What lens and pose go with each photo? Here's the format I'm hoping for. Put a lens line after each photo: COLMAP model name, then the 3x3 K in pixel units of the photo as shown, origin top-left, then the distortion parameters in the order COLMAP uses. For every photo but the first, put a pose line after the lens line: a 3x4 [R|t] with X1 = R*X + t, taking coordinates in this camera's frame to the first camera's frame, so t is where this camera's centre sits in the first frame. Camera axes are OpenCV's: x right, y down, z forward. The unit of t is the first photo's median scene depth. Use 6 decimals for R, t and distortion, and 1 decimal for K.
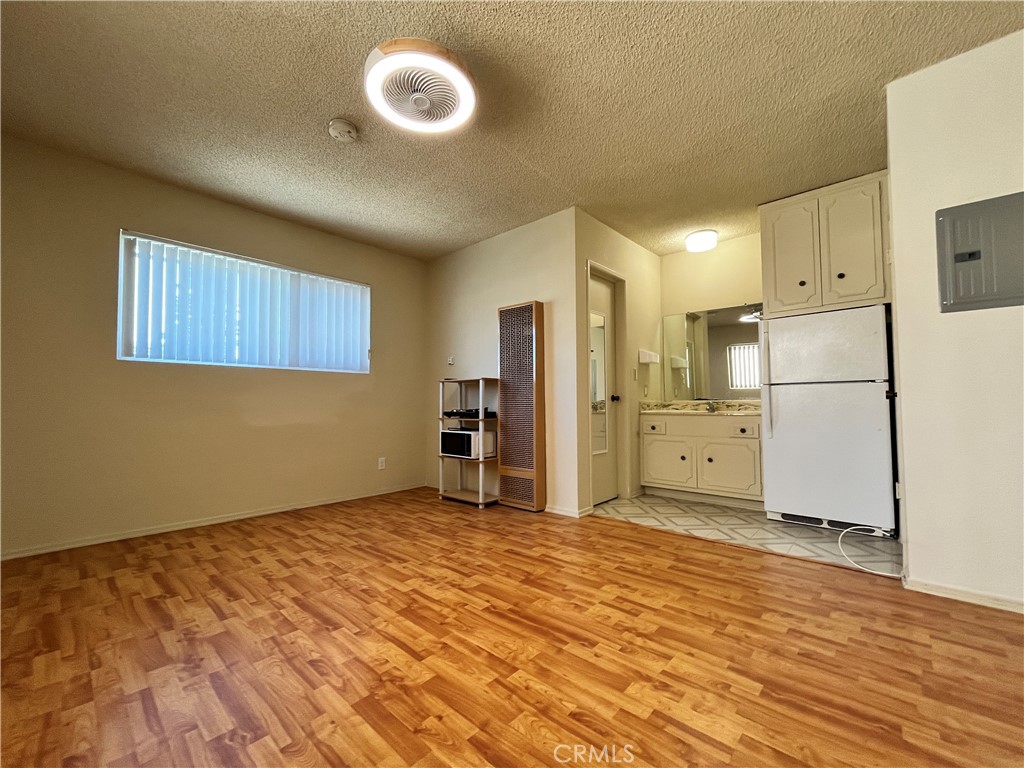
lens RADIAL K [[412.8, 0, 507.9], [0, 412.8, 388.3], [0, 0, 1]] dist [-0.003558, -0.000058]
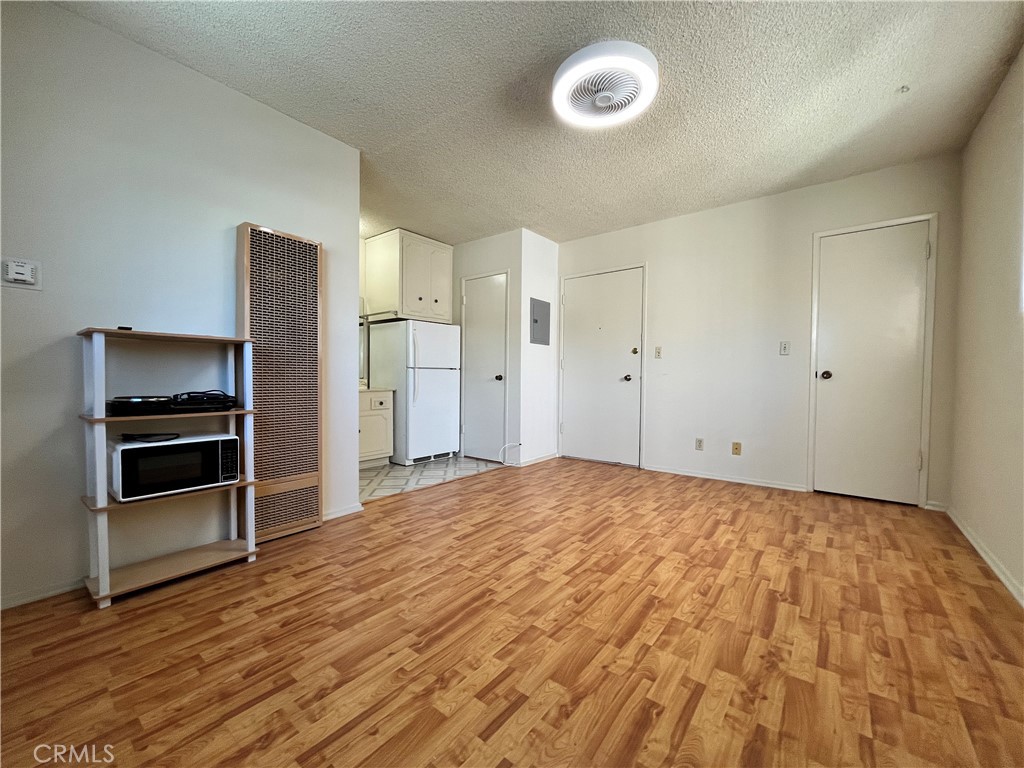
lens RADIAL K [[412.8, 0, 507.9], [0, 412.8, 388.3], [0, 0, 1]] dist [-0.003558, -0.000058]
pose [[-0.065758, -0.021354, 0.997607, -1.051223], [-0.043427, 0.998885, 0.018519, 0.027044], [-0.996890, -0.042105, -0.066612, 1.072048]]
